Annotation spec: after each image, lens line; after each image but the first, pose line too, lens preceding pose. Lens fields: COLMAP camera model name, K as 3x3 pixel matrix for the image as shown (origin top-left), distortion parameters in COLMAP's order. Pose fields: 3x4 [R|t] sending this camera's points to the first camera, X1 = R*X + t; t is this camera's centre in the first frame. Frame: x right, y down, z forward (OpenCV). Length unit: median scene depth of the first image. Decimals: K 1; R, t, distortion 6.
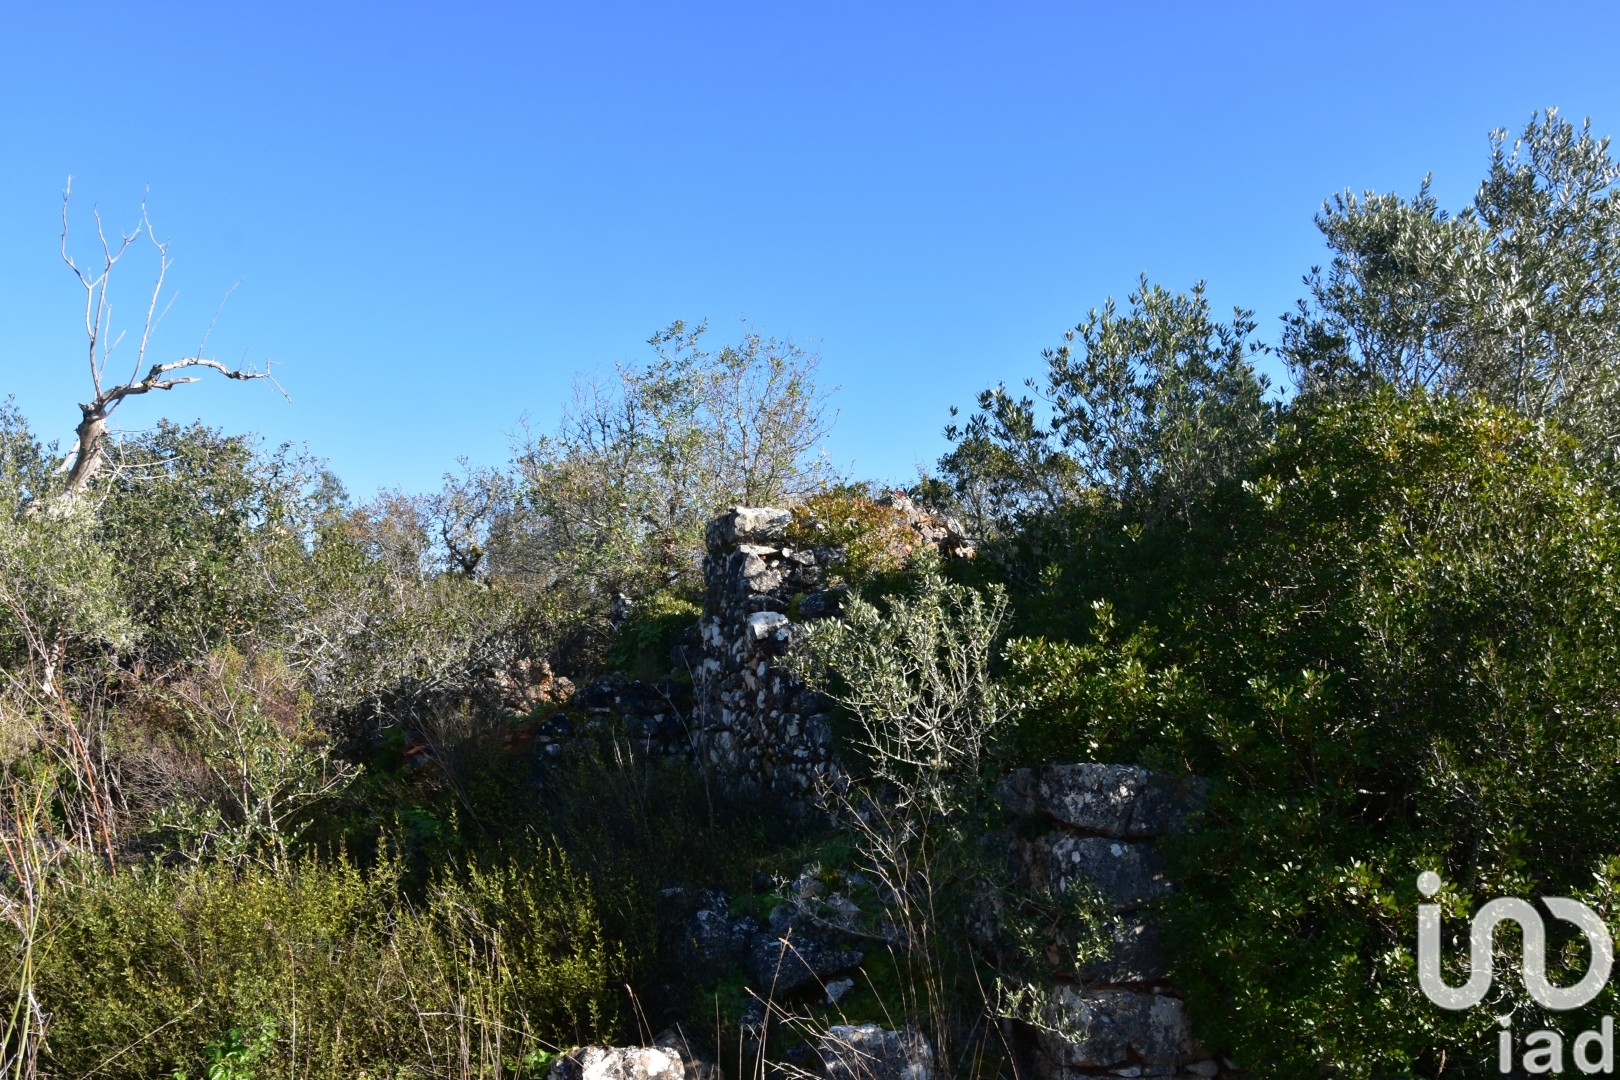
lens RADIAL K [[1347.1, 0, 810.0], [0, 1347.1, 540.0], [0, 0, 1]] dist [0.001242, -0.001614]
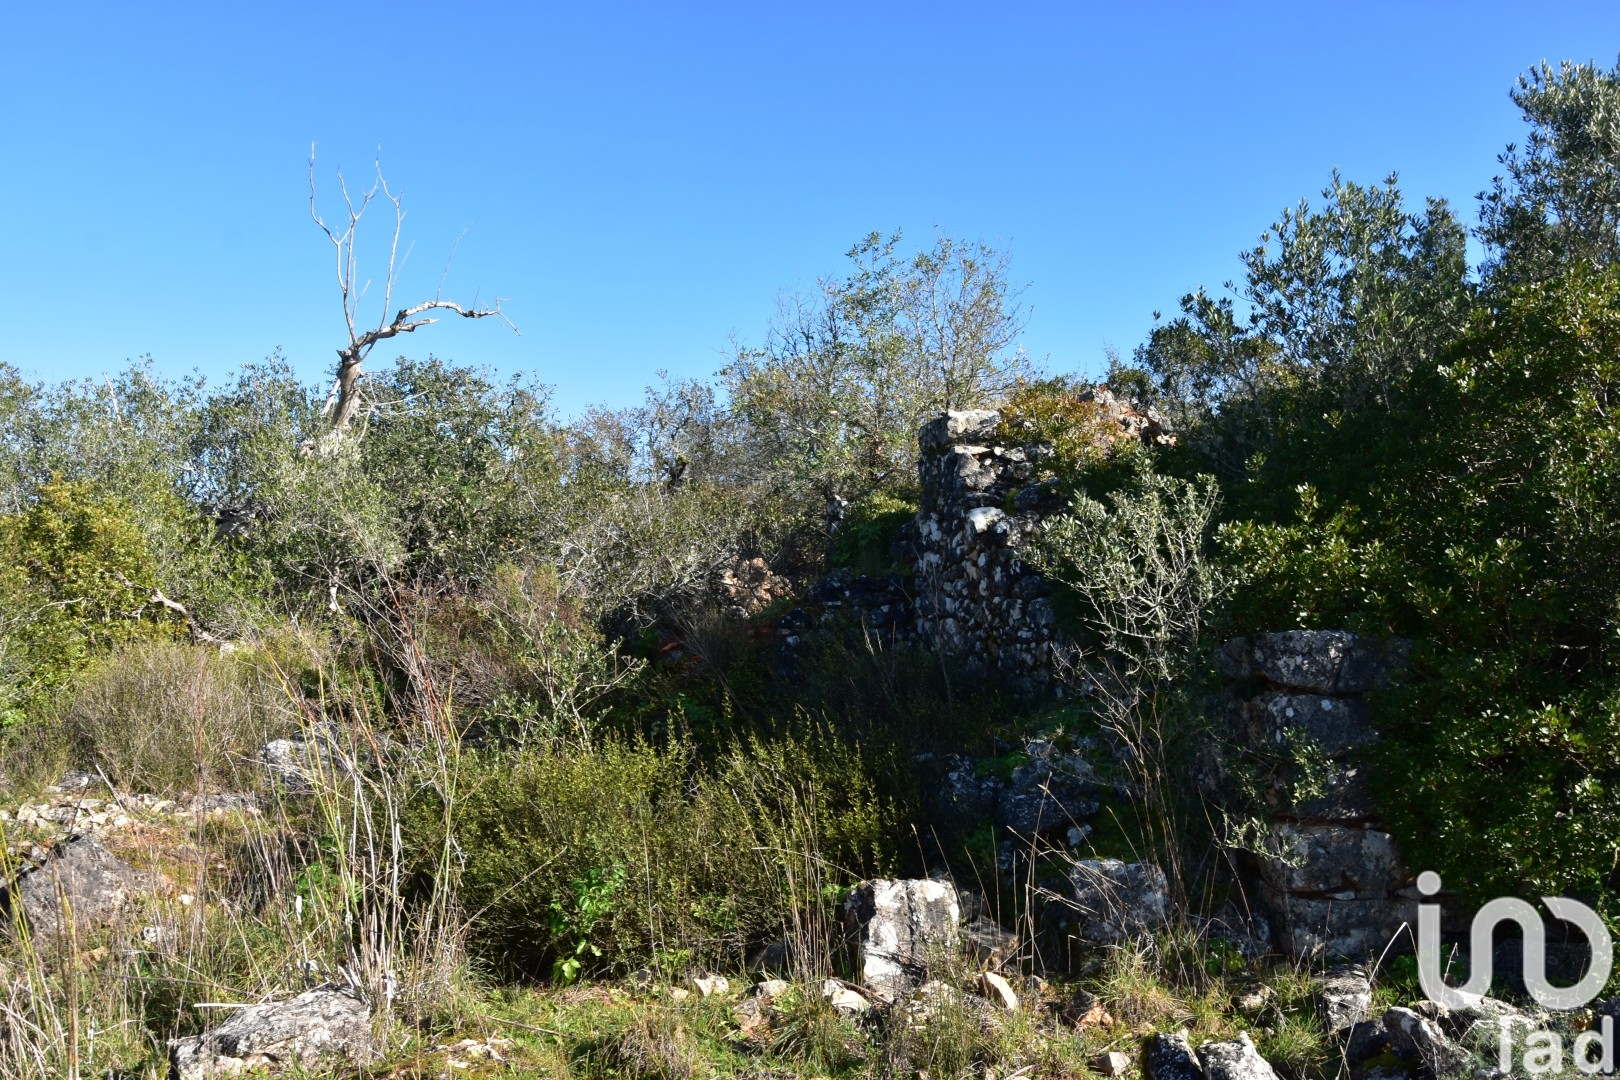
lens RADIAL K [[1347.1, 0, 810.0], [0, 1347.1, 540.0], [0, 0, 1]] dist [0.001242, -0.001614]
pose [[0.989166, -0.050033, -0.138013, -0.029529], [0.061018, 0.995197, 0.076547, -0.016149], [0.133520, -0.084139, 0.987468, -0.125120]]
